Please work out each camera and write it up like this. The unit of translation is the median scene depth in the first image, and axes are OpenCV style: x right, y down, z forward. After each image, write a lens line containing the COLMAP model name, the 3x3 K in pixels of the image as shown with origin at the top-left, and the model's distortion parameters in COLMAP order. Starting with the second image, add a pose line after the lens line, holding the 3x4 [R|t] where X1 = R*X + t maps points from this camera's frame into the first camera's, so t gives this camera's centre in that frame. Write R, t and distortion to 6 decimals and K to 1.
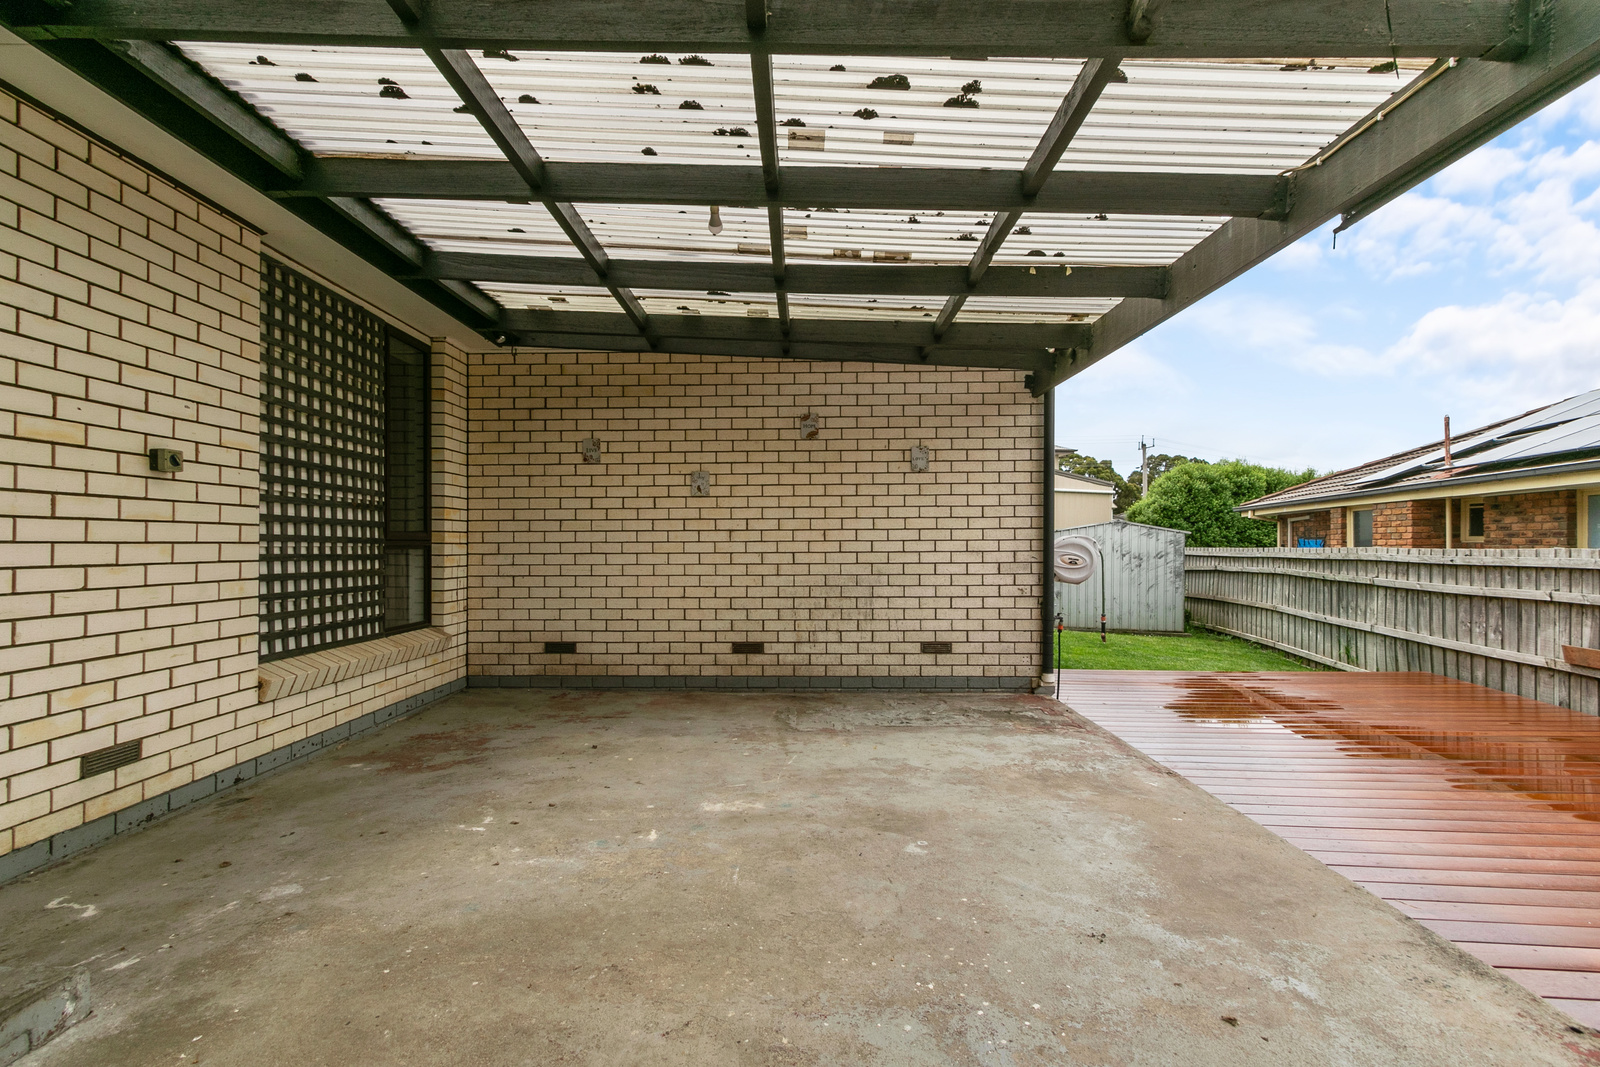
lens RADIAL K [[739.2, 0, 800.7], [0, 739.2, 542.2], [0, 0, 1]] dist [0.012548, 0.002021]
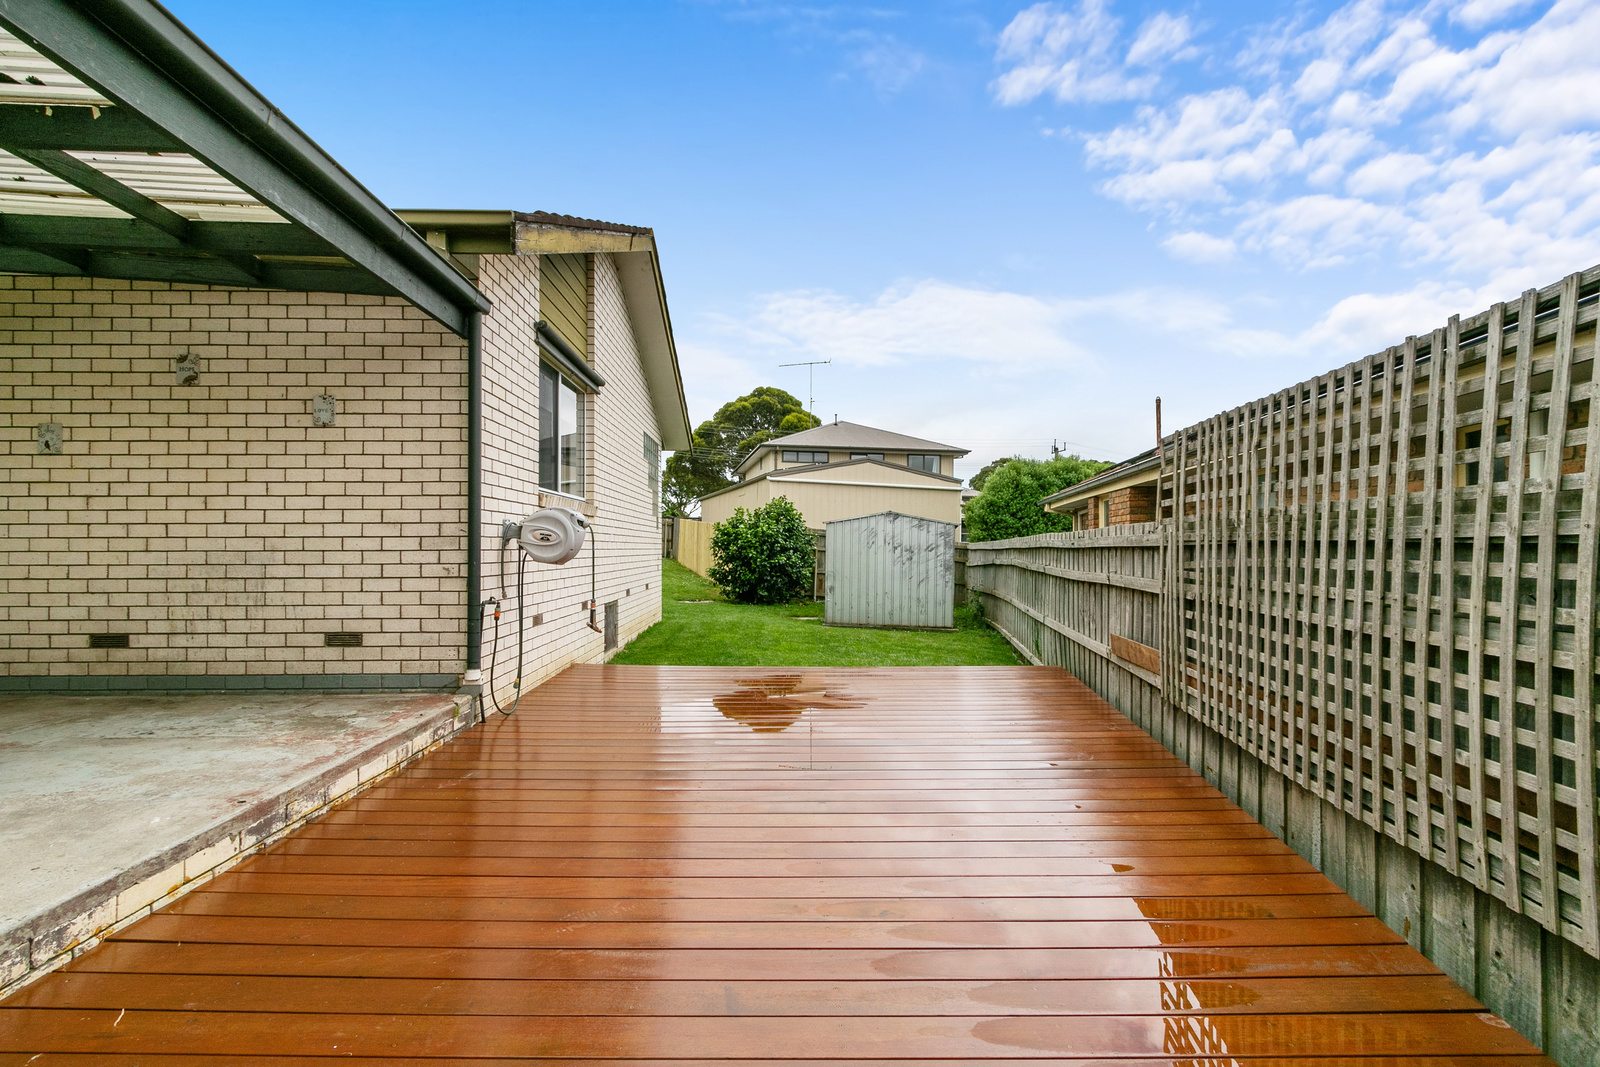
lens RADIAL K [[739.2, 0, 801.4], [0, 739.2, 535.2], [0, 0, 1]] dist [0.012548, 0.002021]
pose [[0.999614, 0.002623, 0.027649, 0.670238], [-0.002580, 0.999995, -0.001606, 0.026195], [-0.027653, 0.001534, 0.999616, 0.155584]]
